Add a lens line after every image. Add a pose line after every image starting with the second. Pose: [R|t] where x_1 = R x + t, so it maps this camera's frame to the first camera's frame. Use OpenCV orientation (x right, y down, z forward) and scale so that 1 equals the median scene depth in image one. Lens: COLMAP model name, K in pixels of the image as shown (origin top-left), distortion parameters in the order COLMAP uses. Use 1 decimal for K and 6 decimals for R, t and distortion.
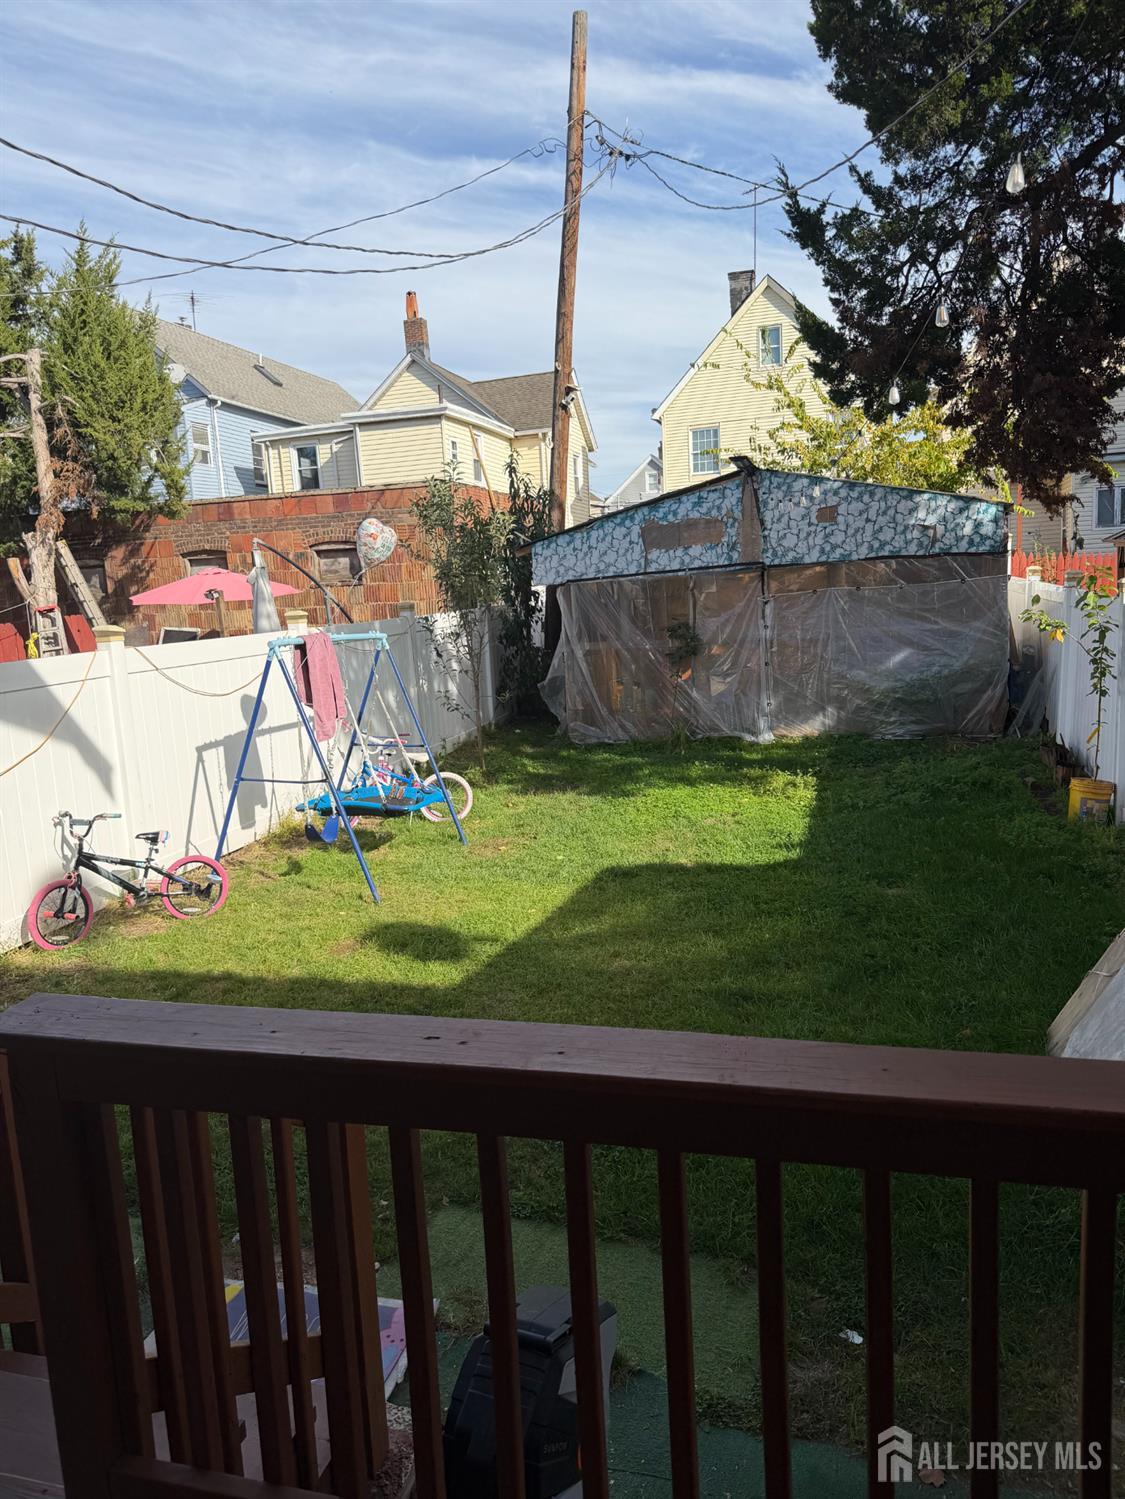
lens RADIAL K [[1048.9, 0, 554.5], [0, 1048.9, 756.3], [0, 0, 1]] dist [0.107622, -0.130708]
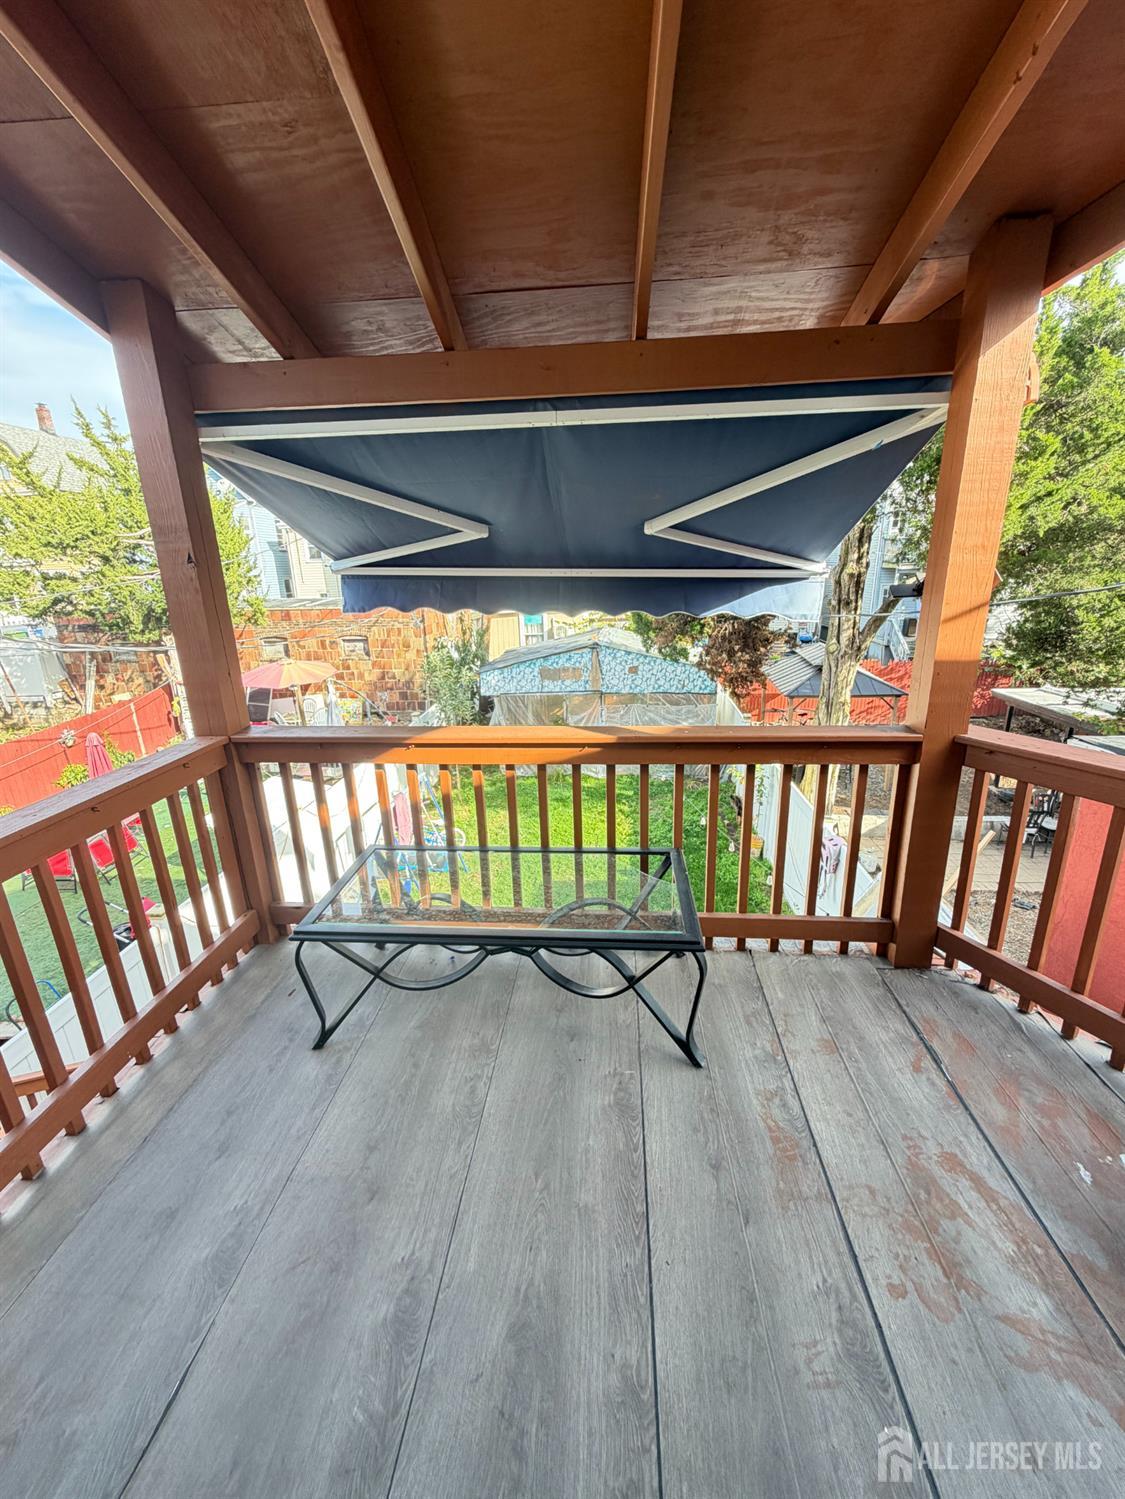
lens RADIAL K [[596.4, 0, 567.0], [0, 596.4, 744.1], [0, 0, 1]] dist [0.001750, -0.000296]
pose [[0.980799, -0.030816, 0.192569, -0.081655], [0.004305, 0.990617, 0.136598, -0.229195], [-0.194972, -0.133147, 0.971729, -0.083272]]
